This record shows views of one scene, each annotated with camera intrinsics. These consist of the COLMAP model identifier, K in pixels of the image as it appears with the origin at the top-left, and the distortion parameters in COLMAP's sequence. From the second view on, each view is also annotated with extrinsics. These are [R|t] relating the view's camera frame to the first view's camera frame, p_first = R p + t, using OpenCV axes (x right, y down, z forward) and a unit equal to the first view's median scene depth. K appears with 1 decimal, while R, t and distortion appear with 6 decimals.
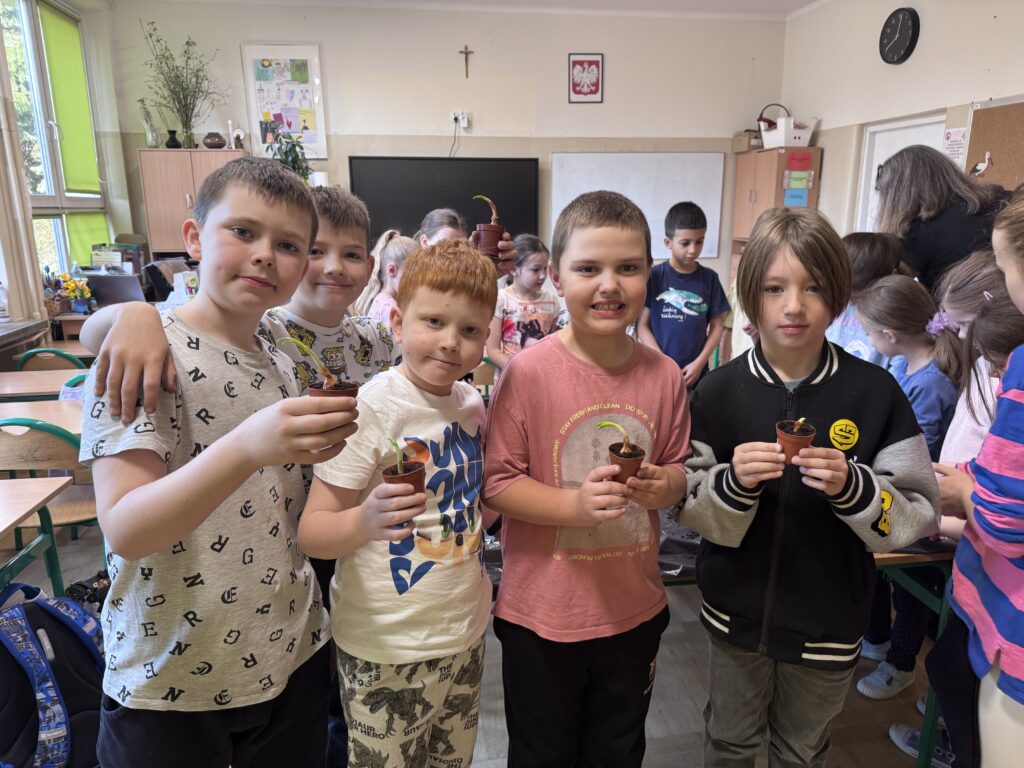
lens RADIAL K [[741.3, 0, 517.3], [0, 741.3, 381.5], [0, 0, 1]] dist [0.032814, -0.021925]
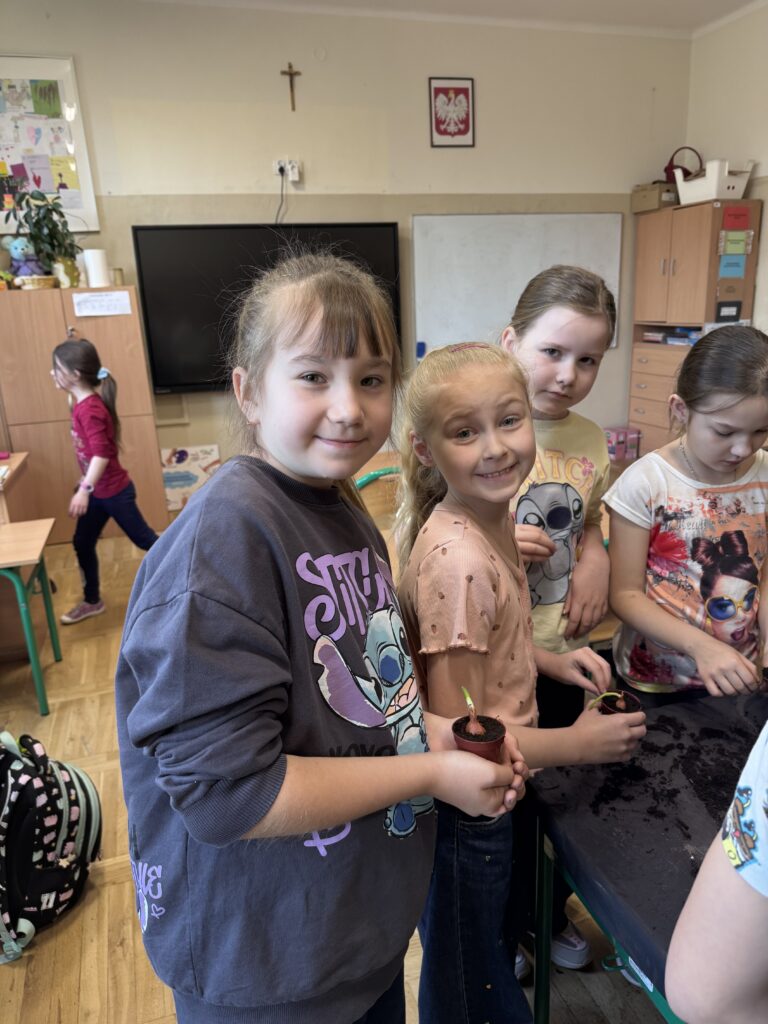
lens RADIAL K [[741.3, 0, 392.5], [0, 741.3, 511.7], [0, 0, 1]] dist [0.032814, -0.021925]
pose [[0.987372, -0.077387, 0.138233, -0.104726], [0.070503, 0.996047, 0.054025, -0.058508], [-0.141867, -0.043597, 0.988925, 0.268207]]
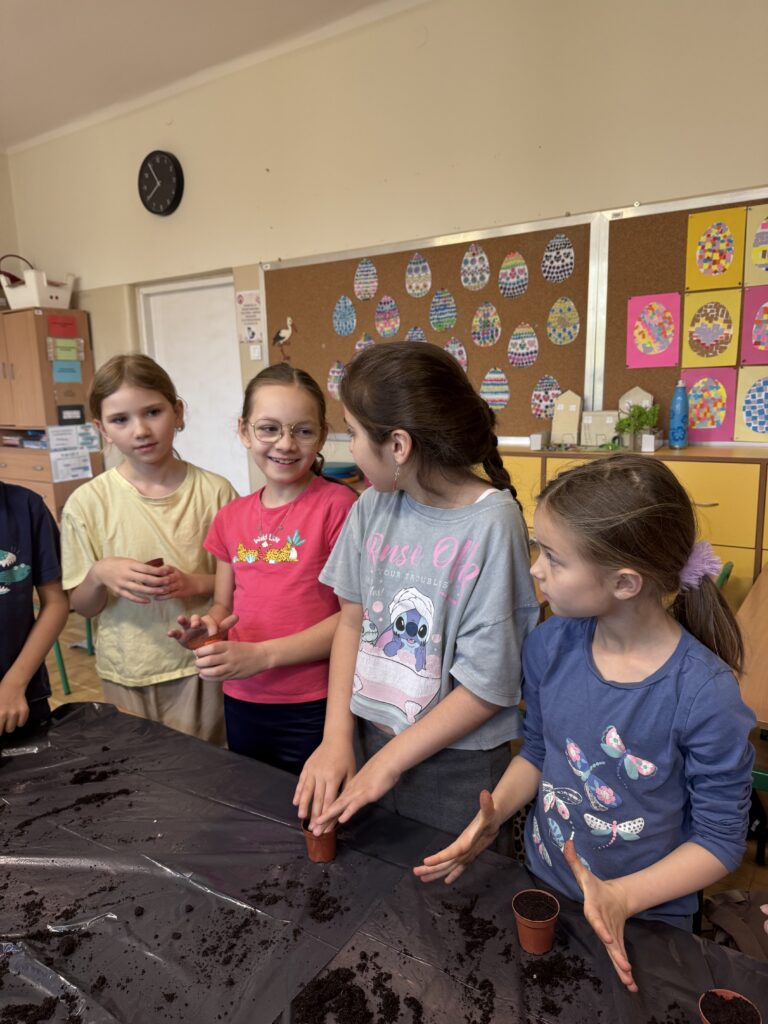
lens RADIAL K [[741.3, 0, 384.1], [0, 741.3, 508.9], [0, 0, 1]] dist [0.032814, -0.021925]
pose [[0.703842, -0.138026, 0.696818, 0.038076], [0.186378, 0.982458, 0.006349, -0.045483], [-0.685471, 0.125403, 0.717220, 0.219192]]
